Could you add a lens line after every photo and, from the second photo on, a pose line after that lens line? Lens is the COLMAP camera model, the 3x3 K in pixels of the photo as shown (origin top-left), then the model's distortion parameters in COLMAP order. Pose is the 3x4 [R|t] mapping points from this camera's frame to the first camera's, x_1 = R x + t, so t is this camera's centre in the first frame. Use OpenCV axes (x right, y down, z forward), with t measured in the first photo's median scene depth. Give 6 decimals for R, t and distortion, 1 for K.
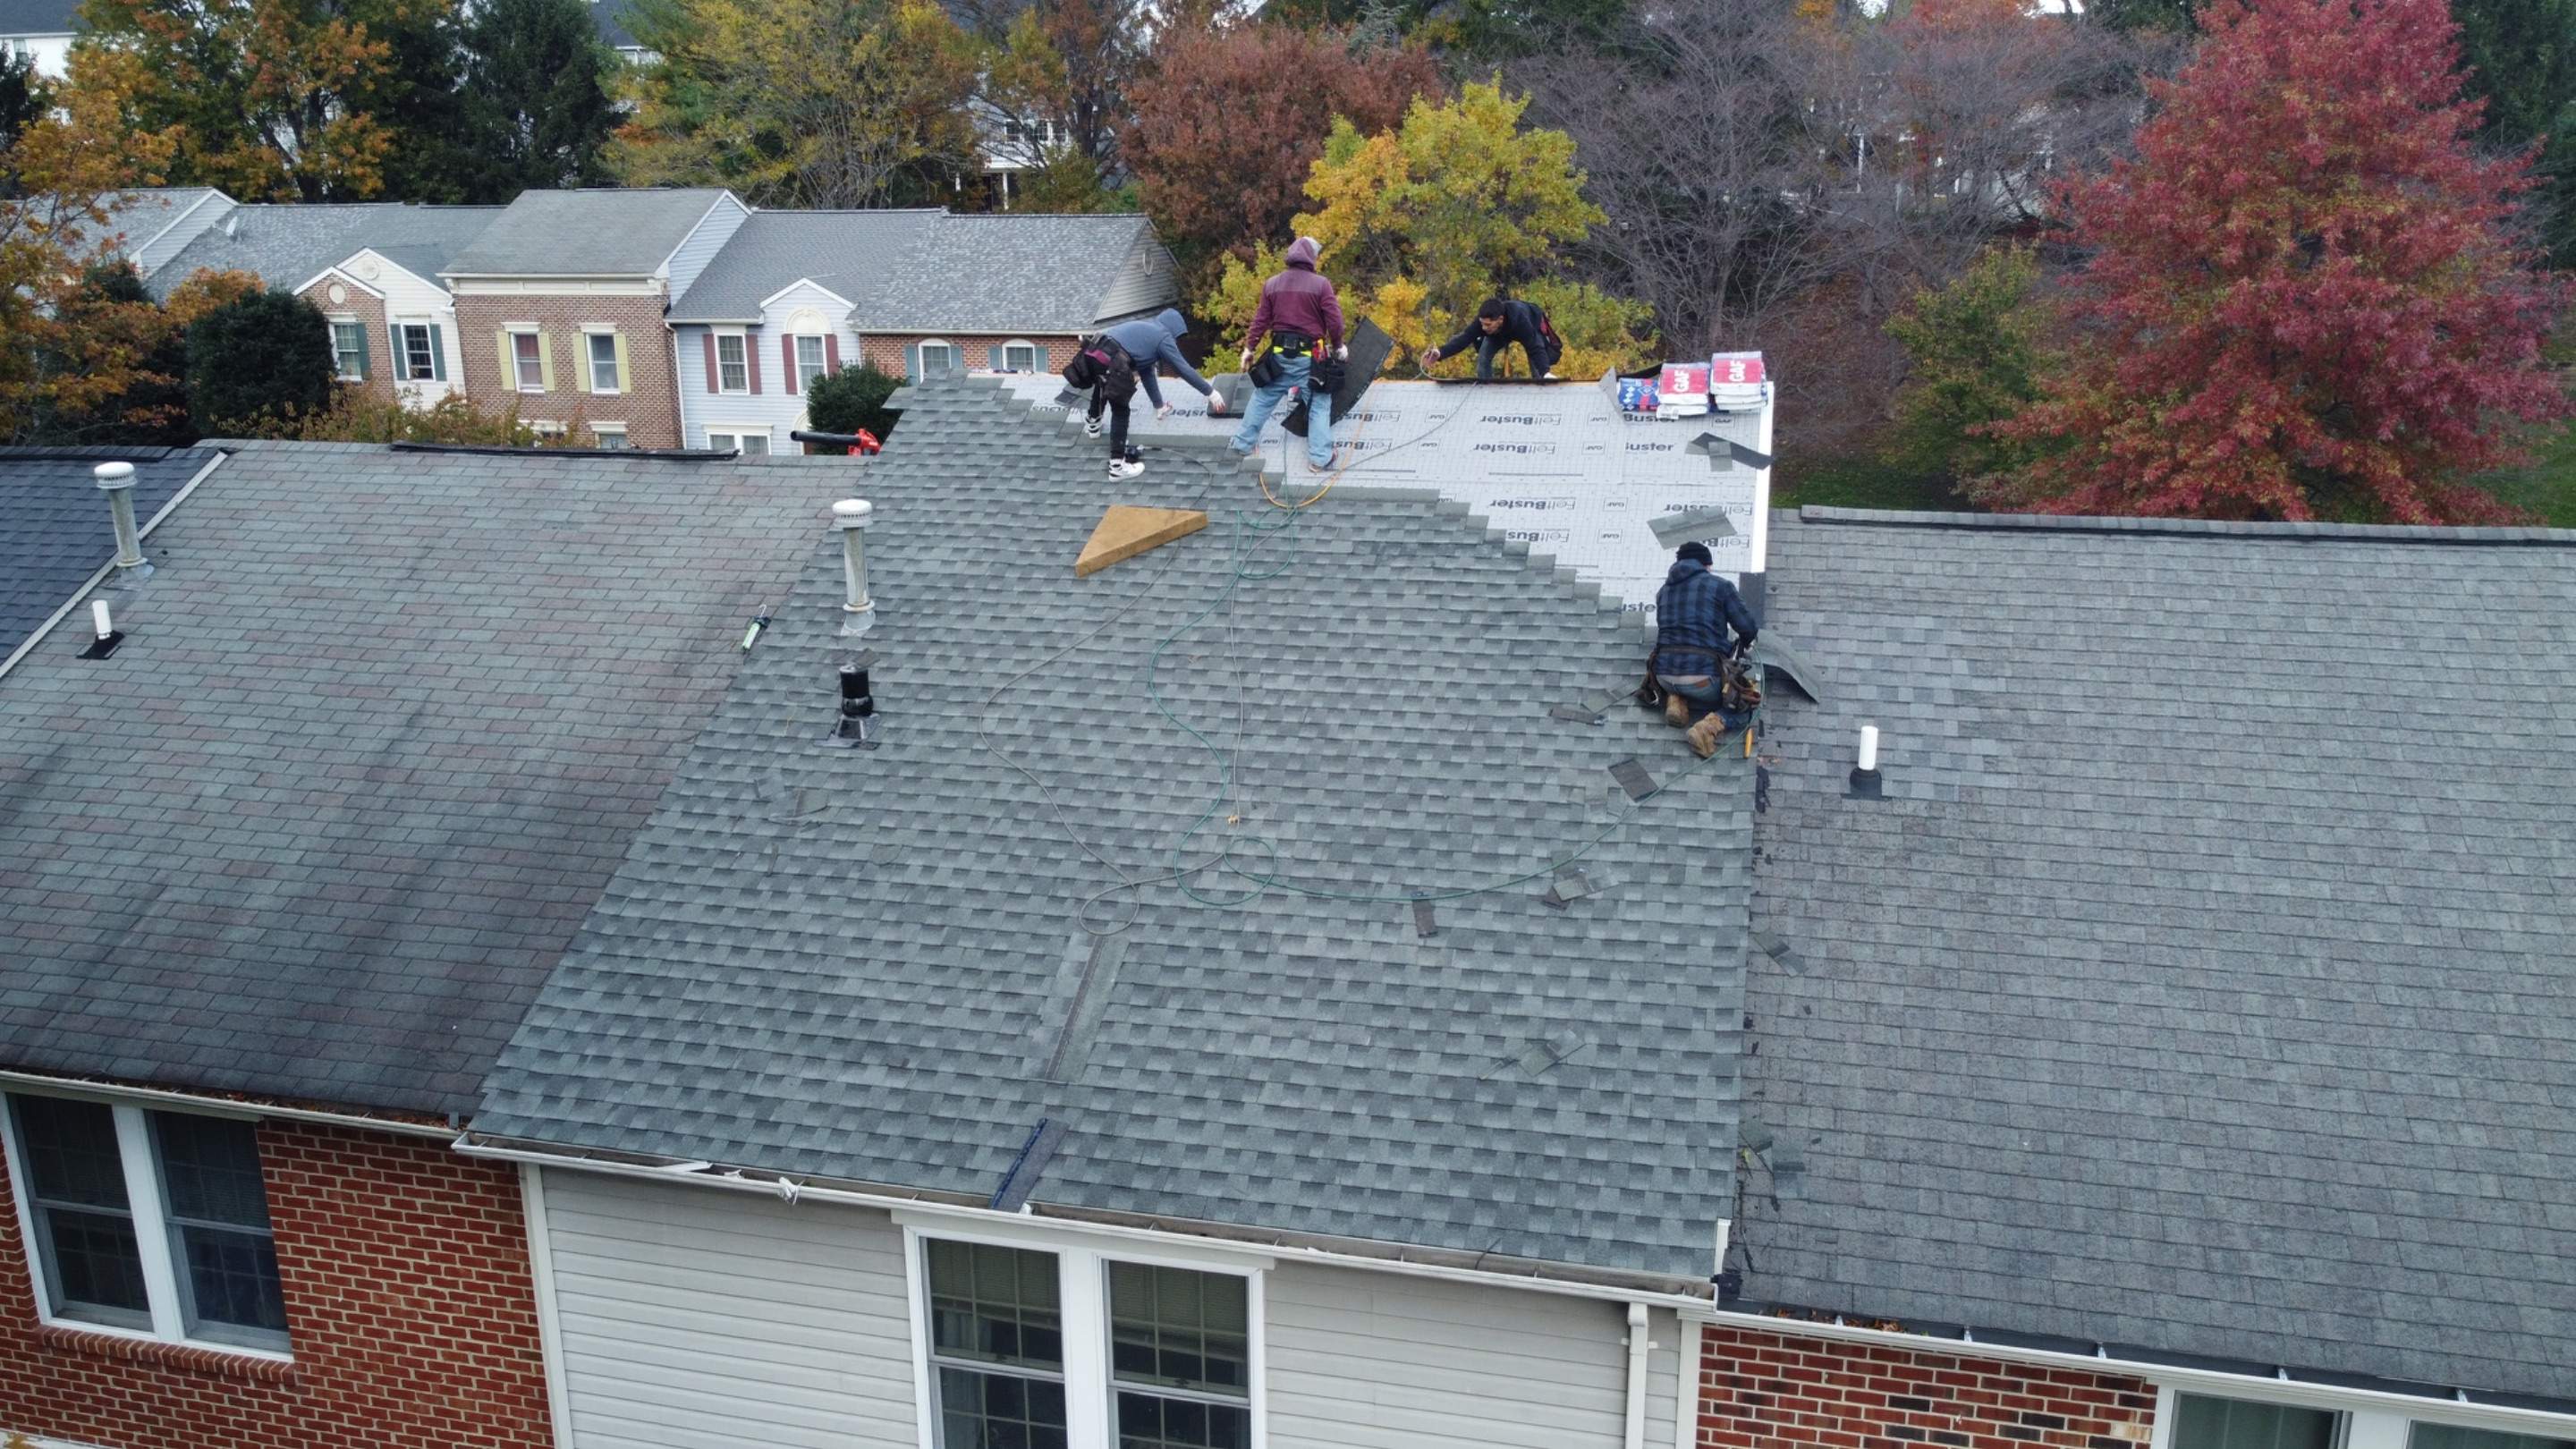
lens RADIAL K [[1963.6, 0, 1289.1], [0, 1963.6, 722.7], [0, 0, 1]] dist [-0.020761, 0.014093]
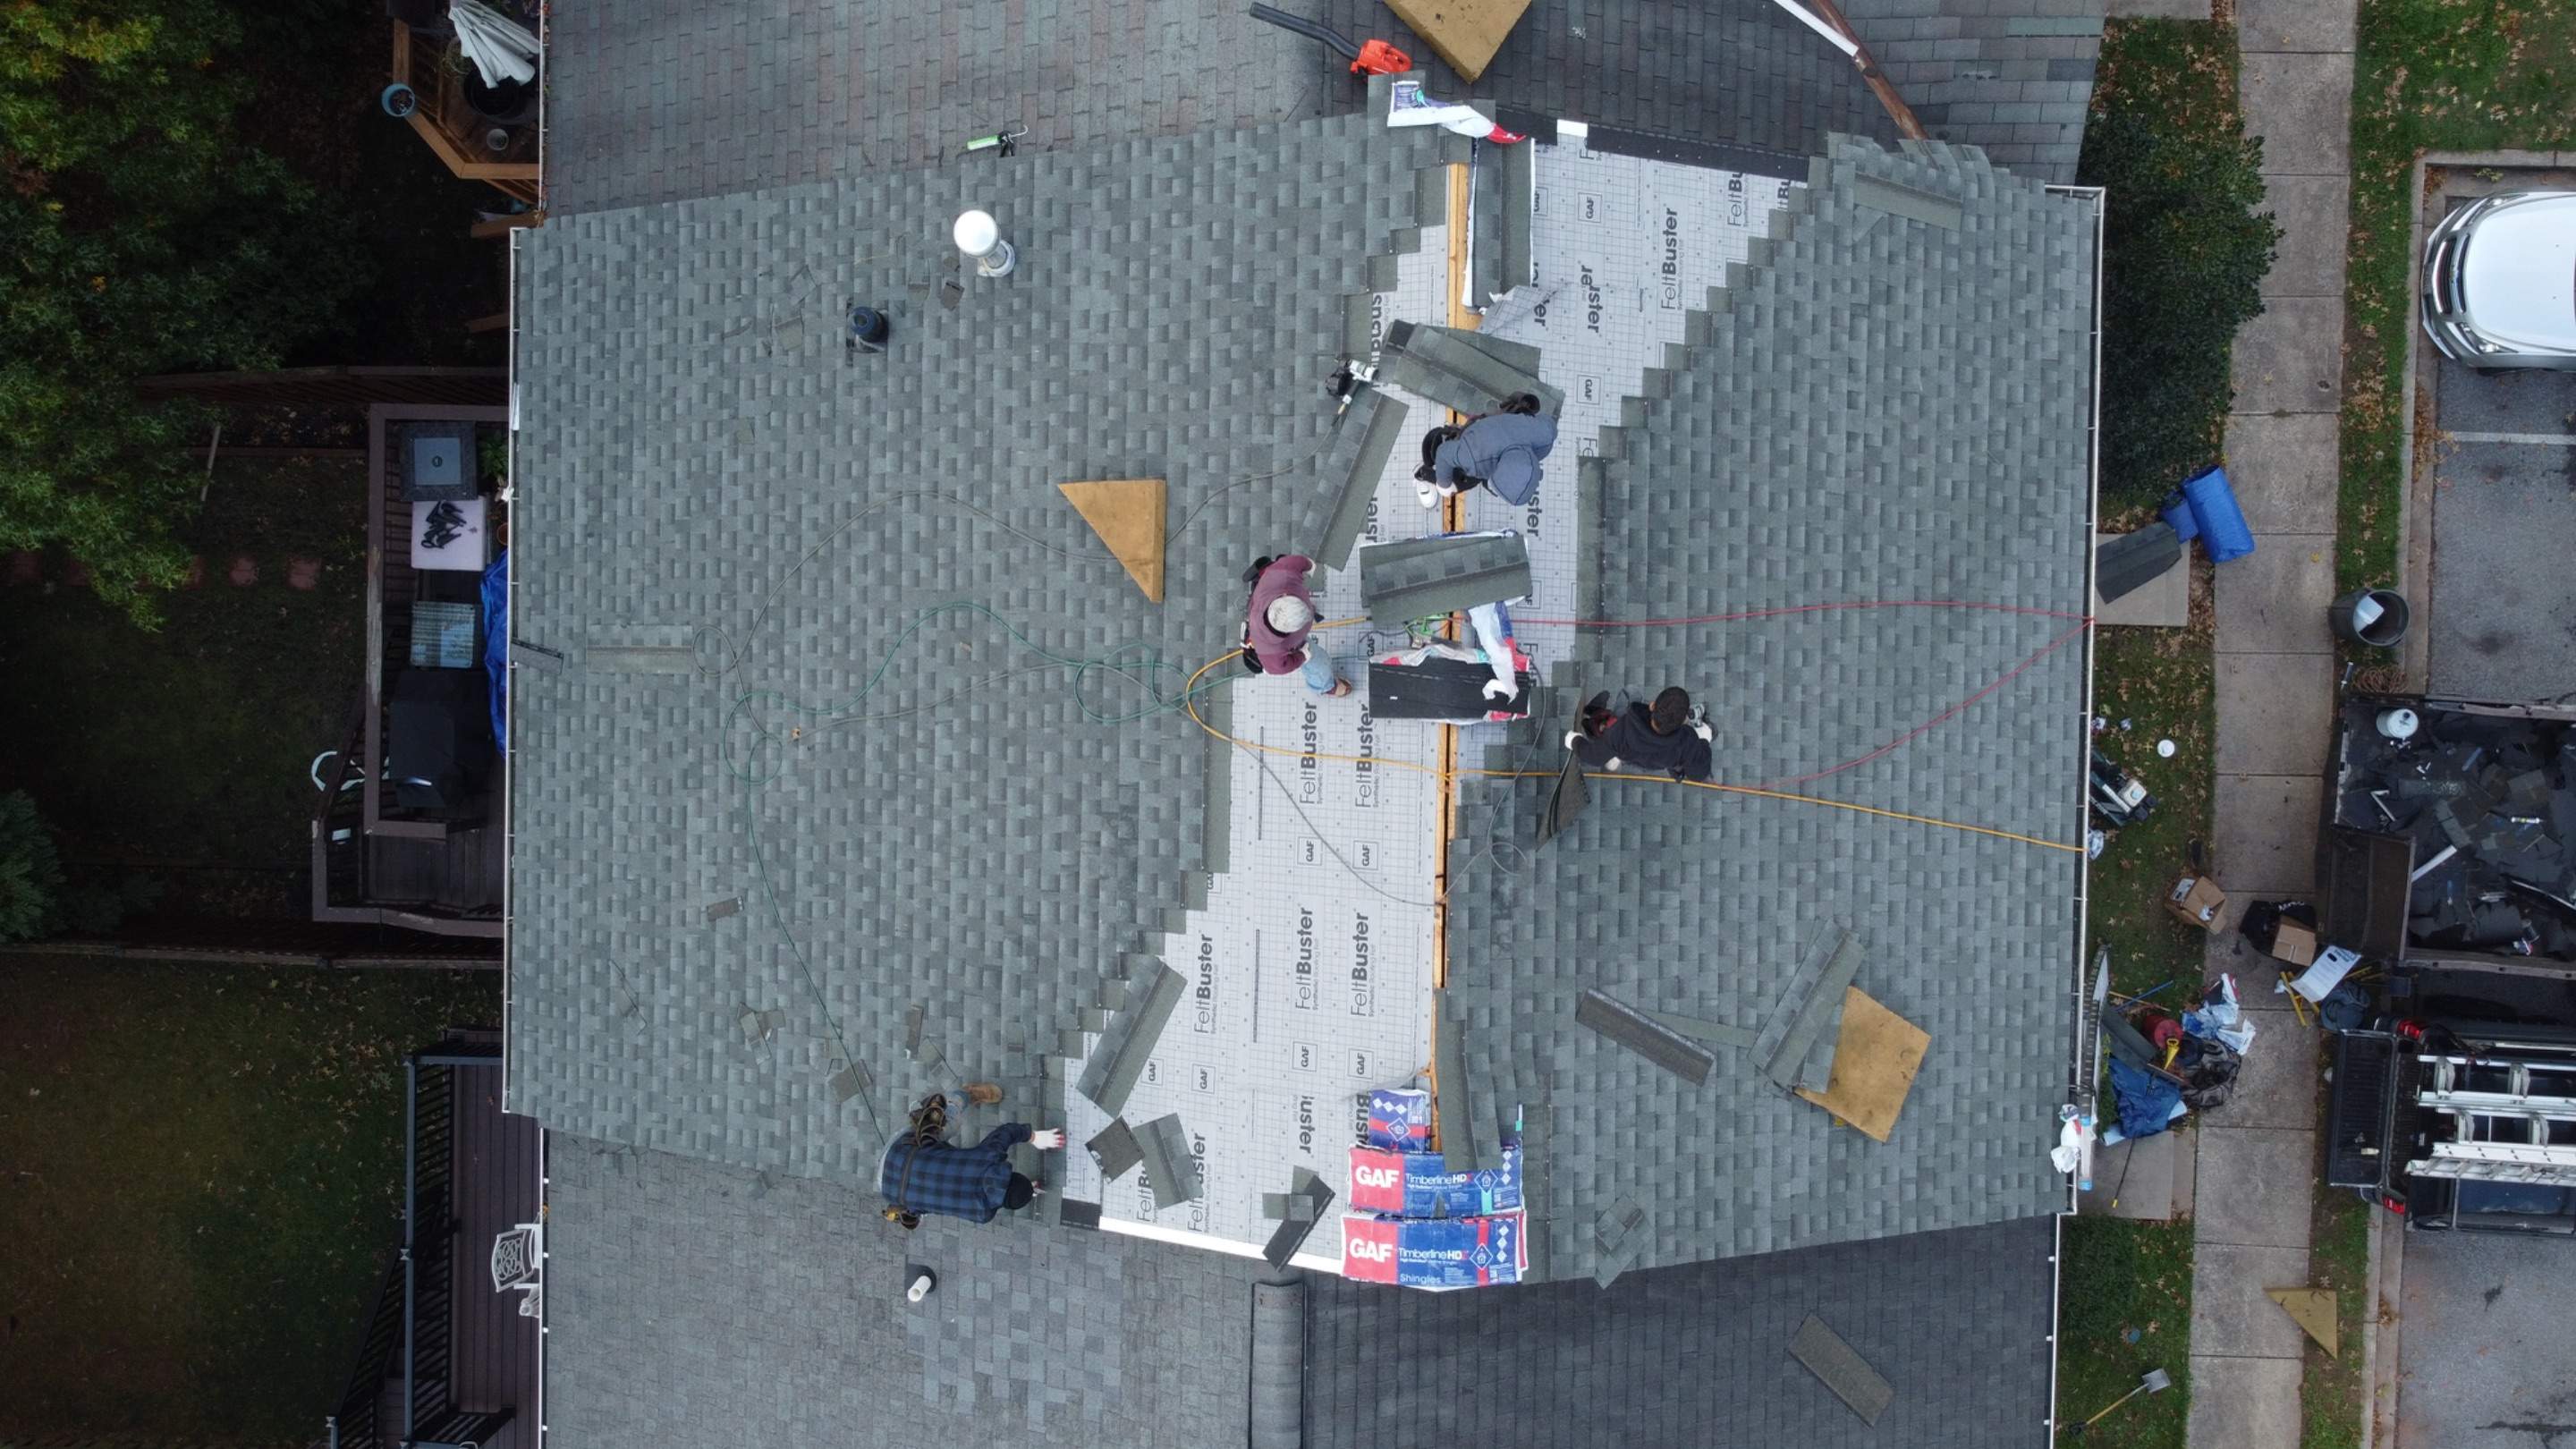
lens RADIAL K [[1963.6, 0, 1290.8], [0, 1963.6, 710.4], [0, 0, 1]] dist [-0.020761, 0.014093]
pose [[0.214634, 0.976412, 0.023482, -0.005761], [-0.239401, 0.029286, 0.970479, -1.099586], [0.946900, -0.213919, 0.240040, 0.978812]]
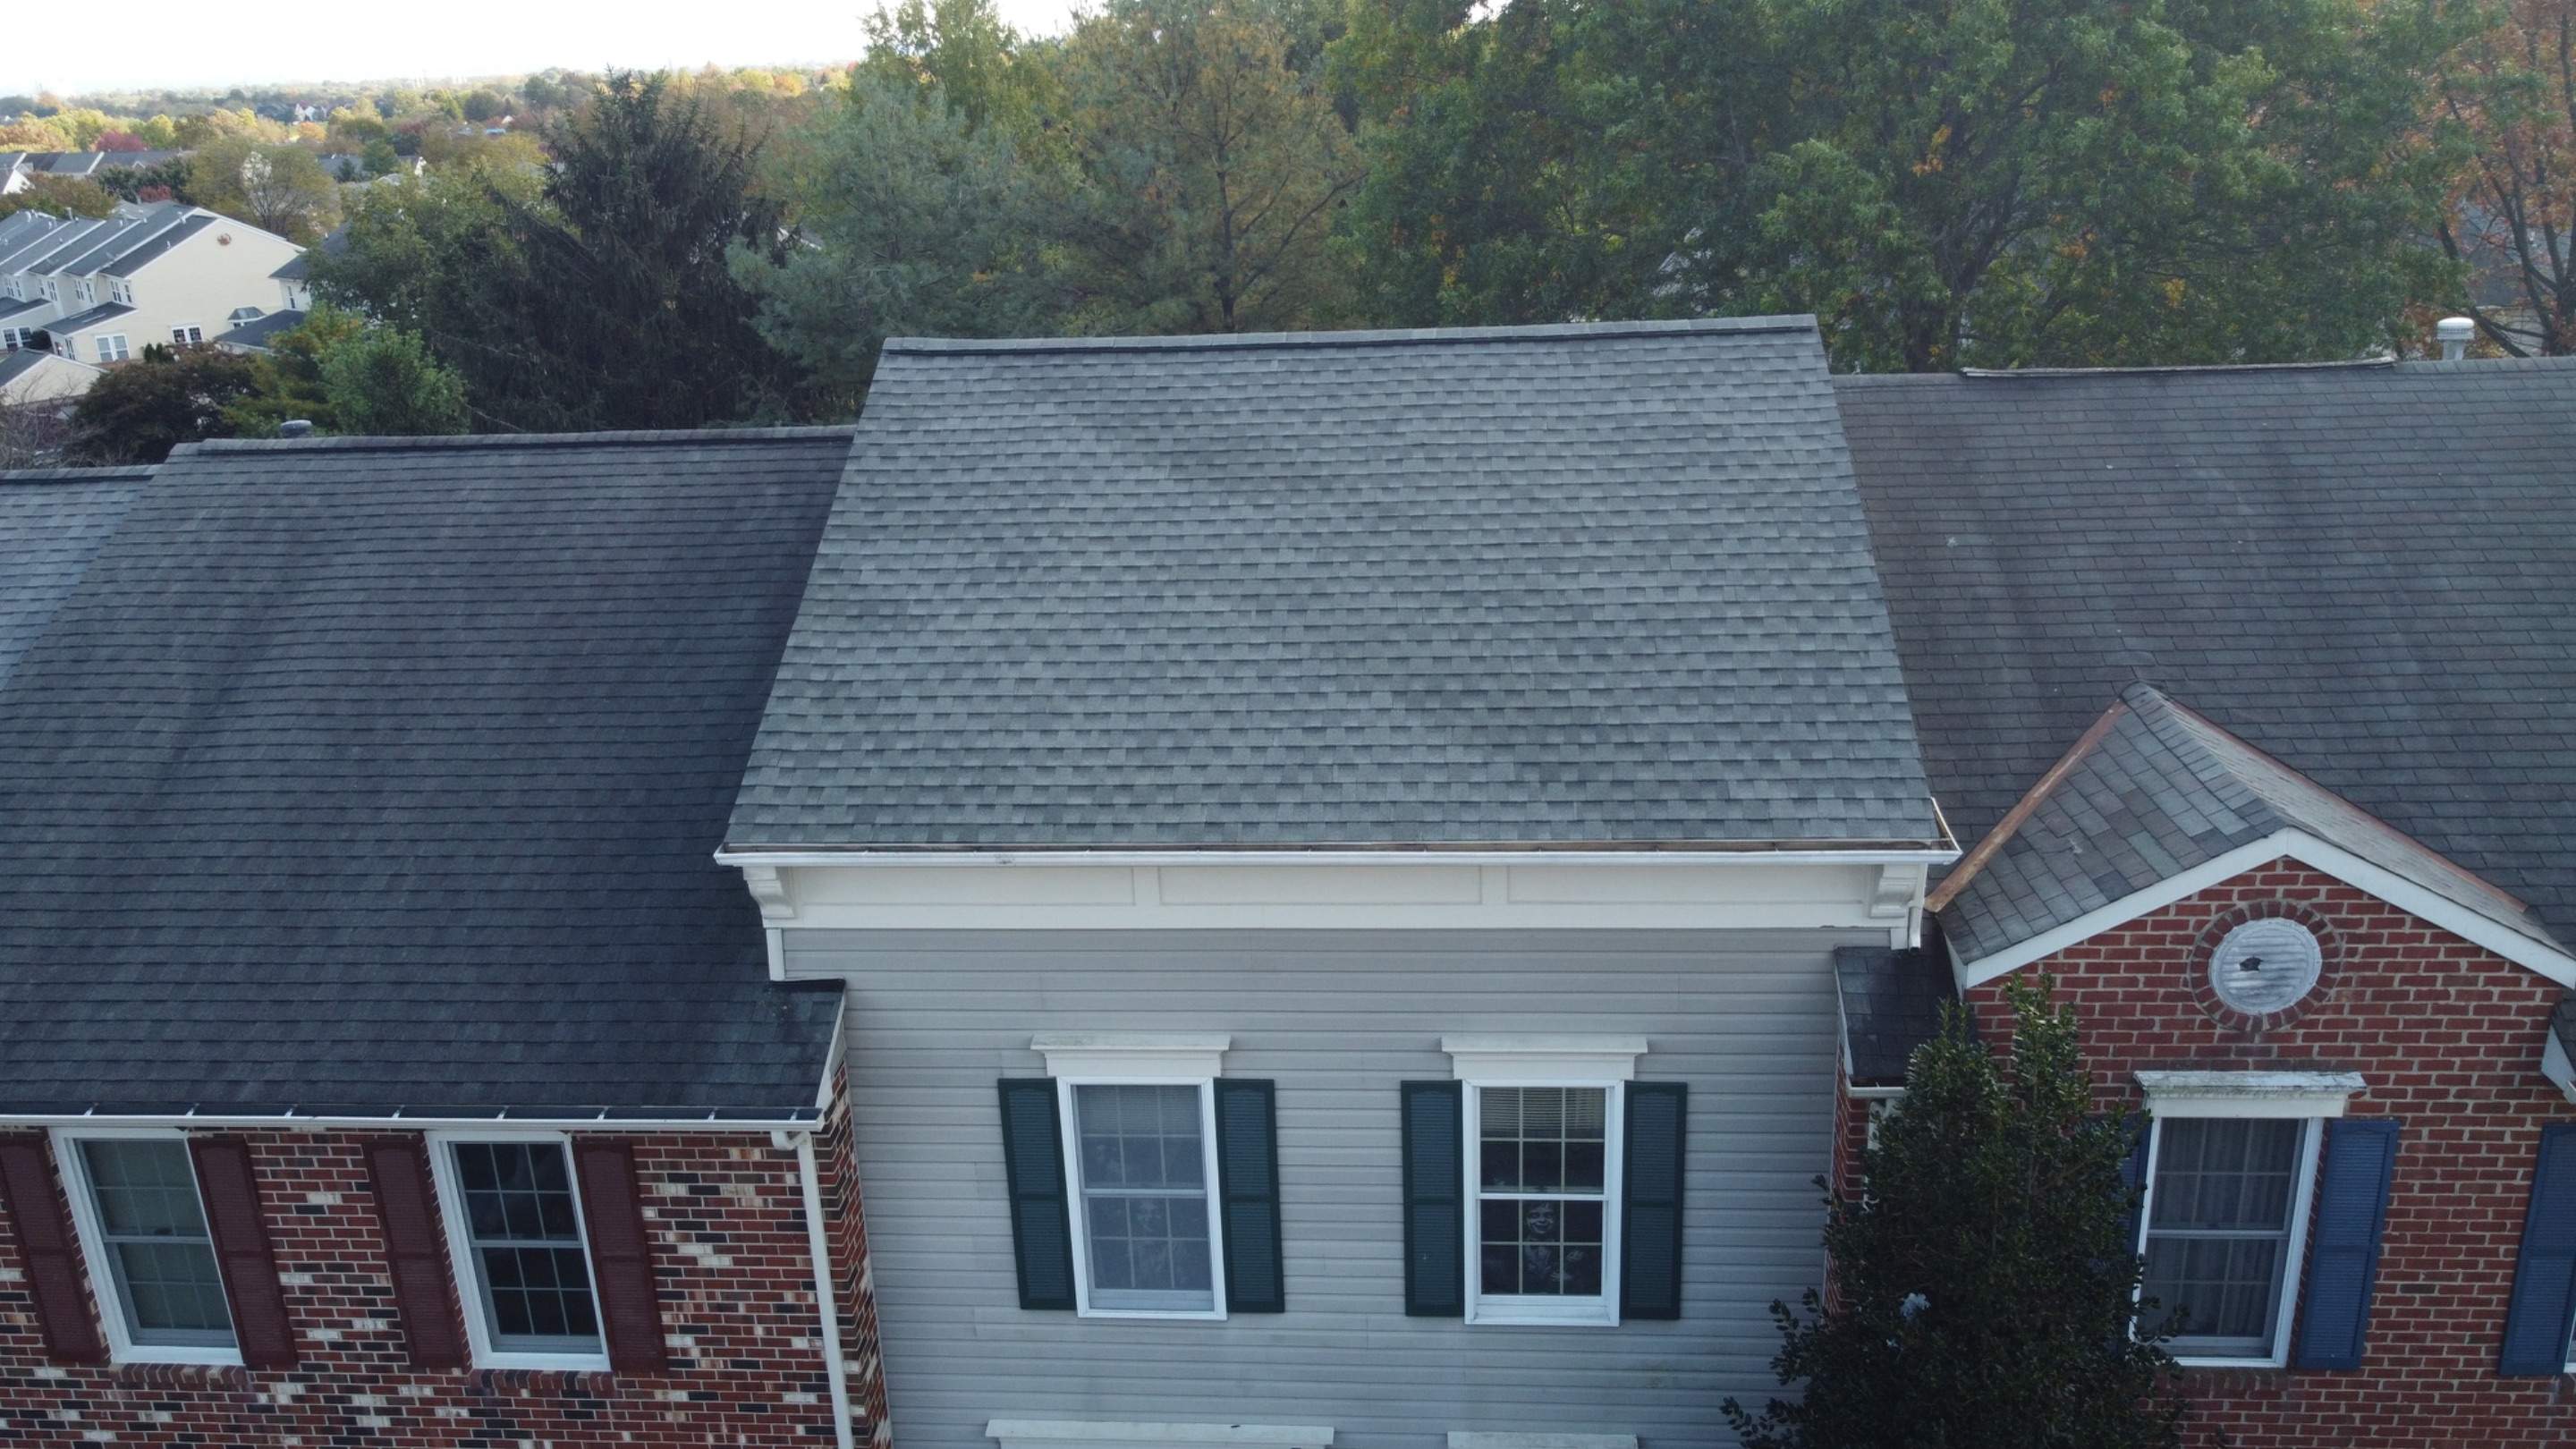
lens RADIAL K [[1963.6, 0, 1287.4], [0, 1963.6, 723.2], [0, 0, 1]] dist [-0.020761, 0.014093]
pose [[-0.986206, 0.099788, -0.132057, 0.247670], [0.006524, 0.820649, 0.571395, -0.697191], [0.165391, 0.562652, -0.809981, 2.403739]]
